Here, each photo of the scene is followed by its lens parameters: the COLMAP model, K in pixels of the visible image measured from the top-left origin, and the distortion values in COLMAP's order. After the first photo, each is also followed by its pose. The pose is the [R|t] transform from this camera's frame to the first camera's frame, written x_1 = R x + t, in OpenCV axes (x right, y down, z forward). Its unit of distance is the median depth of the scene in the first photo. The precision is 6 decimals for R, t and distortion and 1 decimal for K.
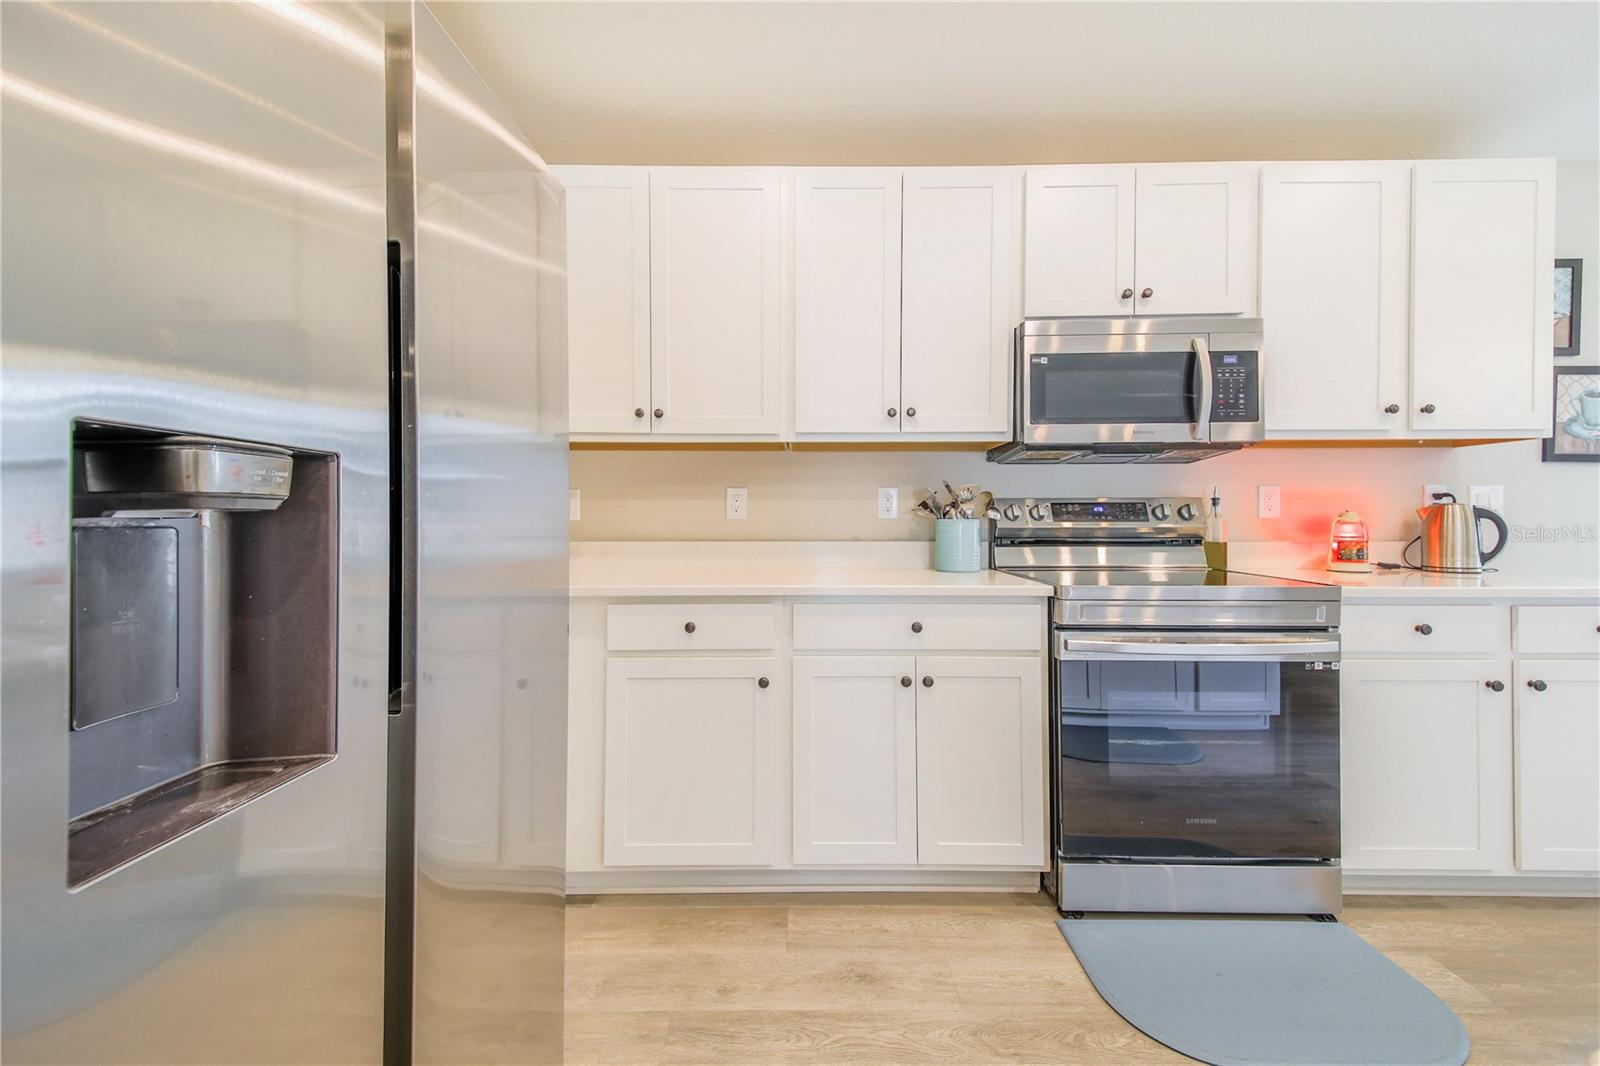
lens RADIAL K [[621.1, 0, 798.8], [0, 621.1, 516.9], [0, 0, 1]] dist [0.024719, -0.000202]
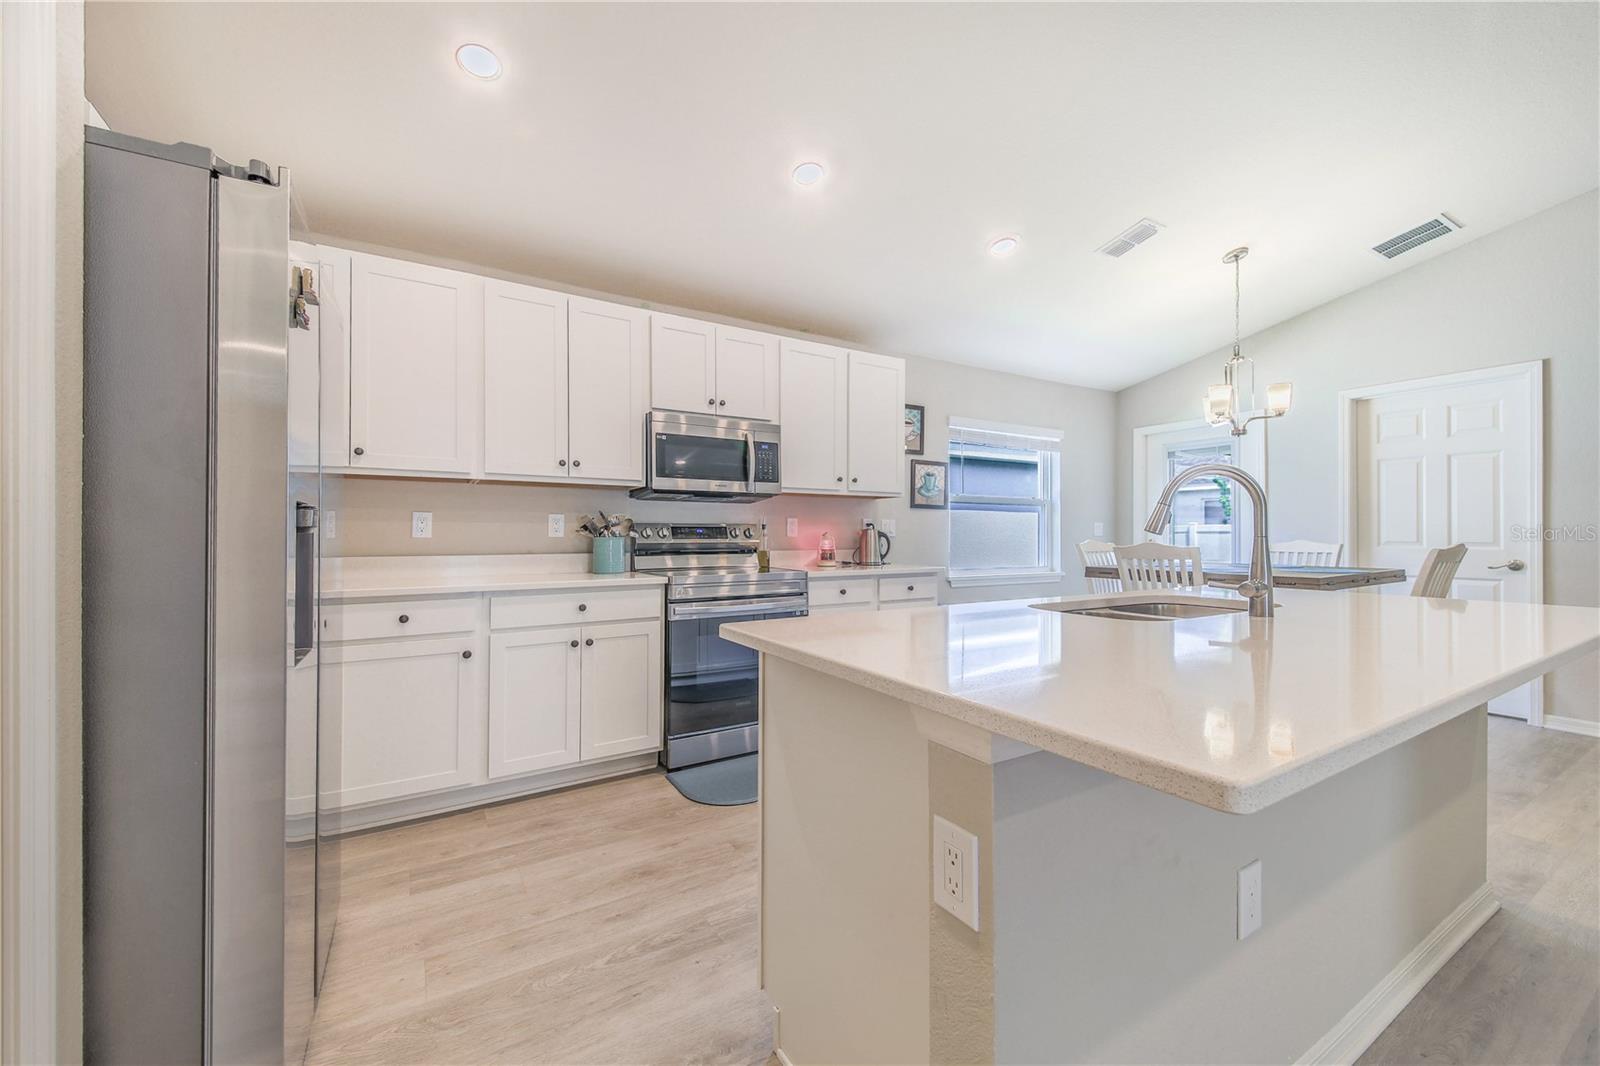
lens RADIAL K [[640.8, 0, 804.7], [0, 640.8, 531.5], [0, 0, 1]] dist [0.048560, -0.000072]
pose [[0.852239, 0.004326, 0.523134, -0.155966], [-0.000849, 0.999976, -0.006886, -0.000373], [-0.523151, 0.005424, 0.852223, -0.572165]]
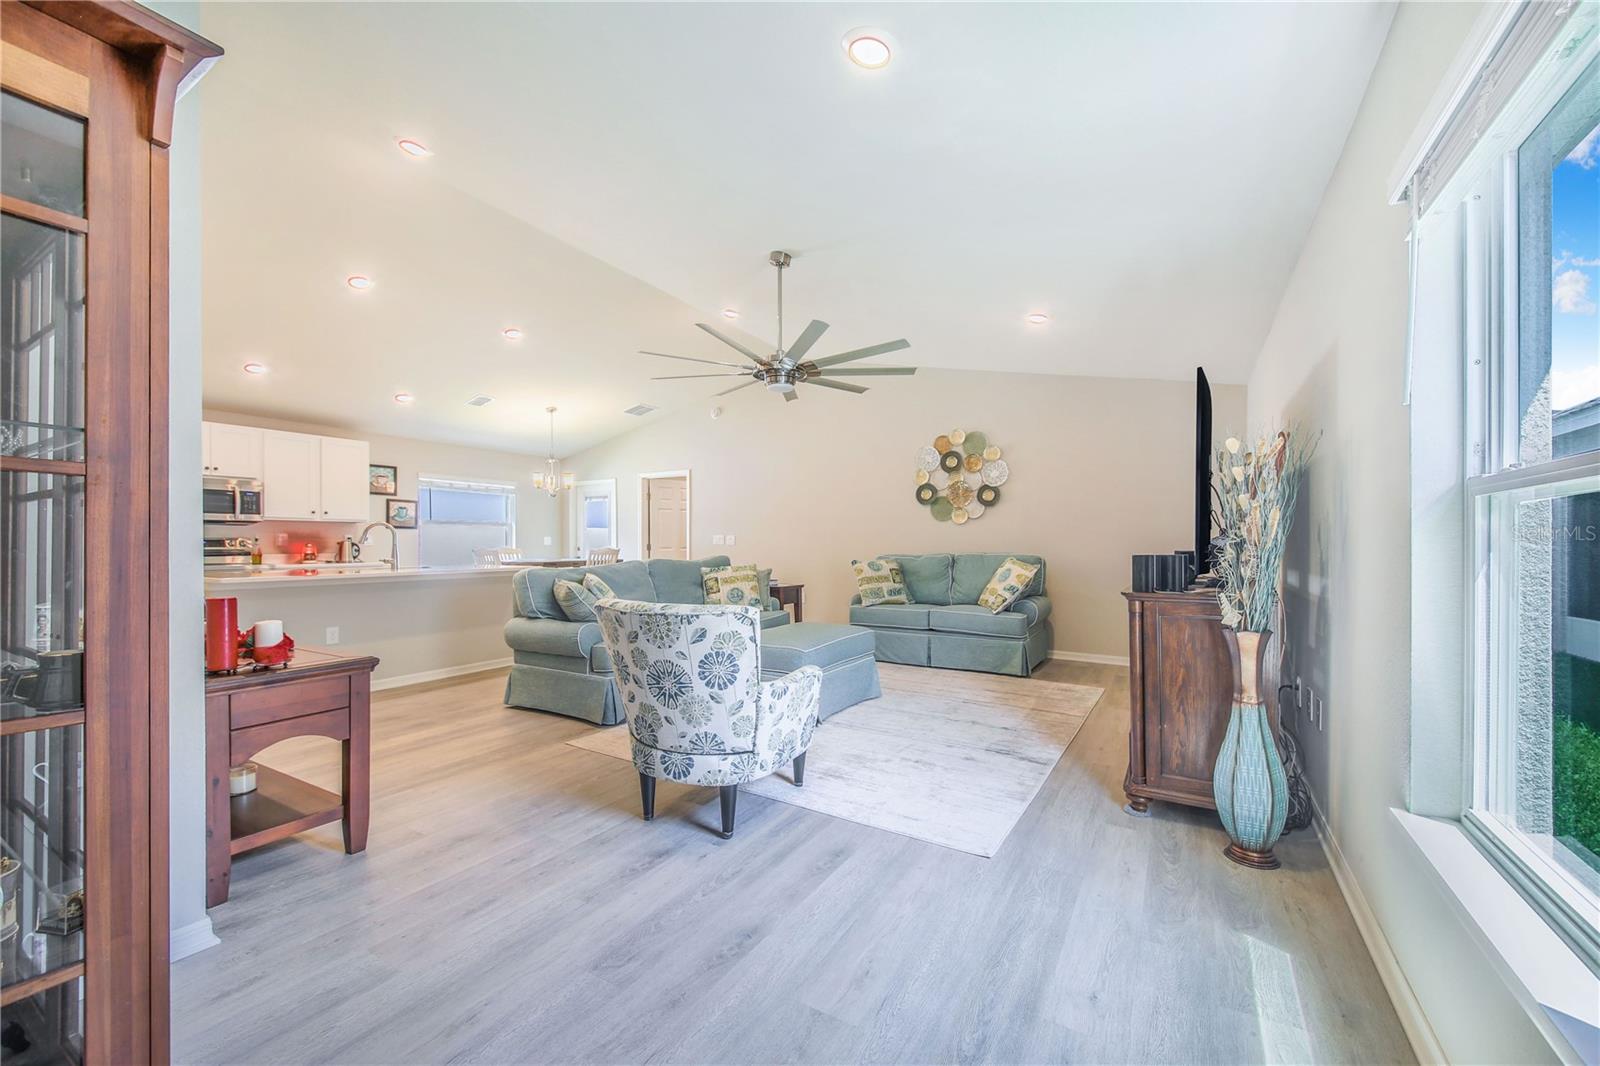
lens RADIAL K [[632.2, 0, 804.6], [0, 632.2, 542.5], [0, 0, 1]] dist [-0.001614, -0.000126]
pose [[0.521292, 0.003432, 0.853372, -0.515621], [0.000582, 0.999990, -0.004378, 0.001109], [-0.853378, 0.002779, 0.521285, -2.822313]]
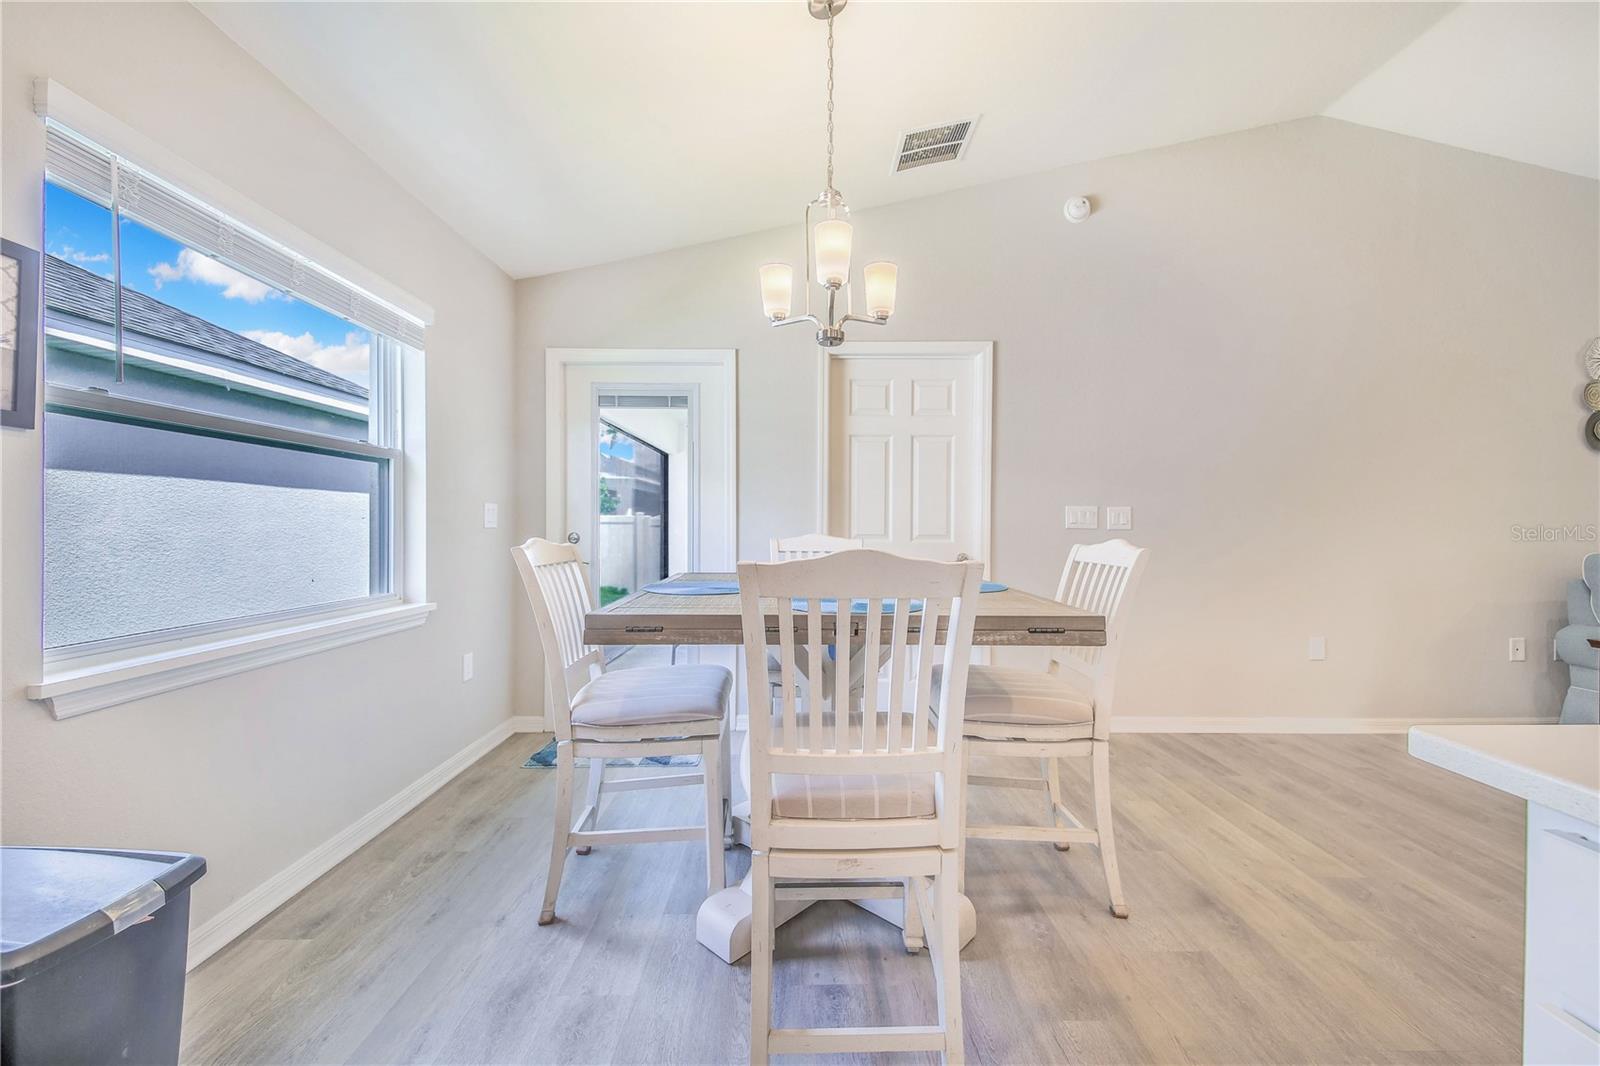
lens RADIAL K [[632.2, 0, 804.6], [0, 632.2, 542.5], [0, 0, 1]] dist [-0.001614, -0.000126]
pose [[-0.005101, -0.013803, 0.999892, 0.878432], [-0.000531, 0.999905, 0.013800, 0.004347], [-0.999987, -0.000461, -0.005108, 0.393711]]
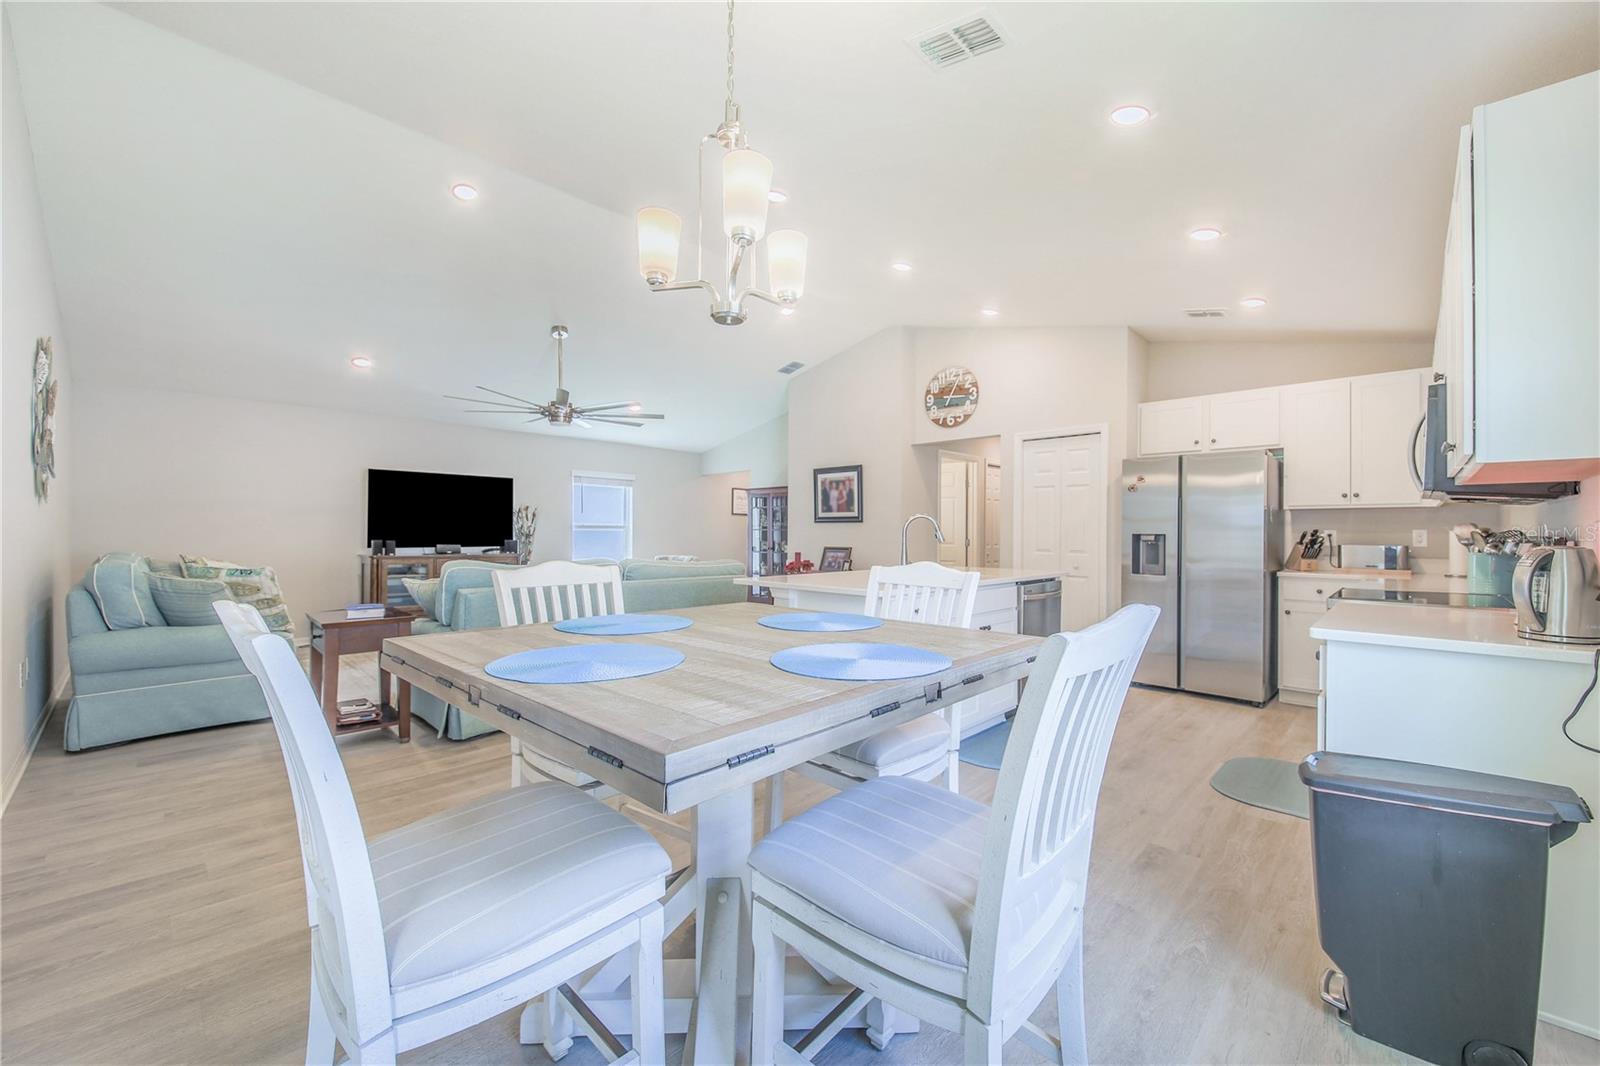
lens RADIAL K [[621.1, 0, 798.8], [0, 621.1, 516.9], [0, 0, 1]] dist [0.024719, -0.000202]
pose [[-0.694075, -0.019608, -0.719635, 2.345479], [-0.004262, 0.999723, -0.023129, -0.032976], [0.719890, -0.012986, -0.693967, 0.907557]]
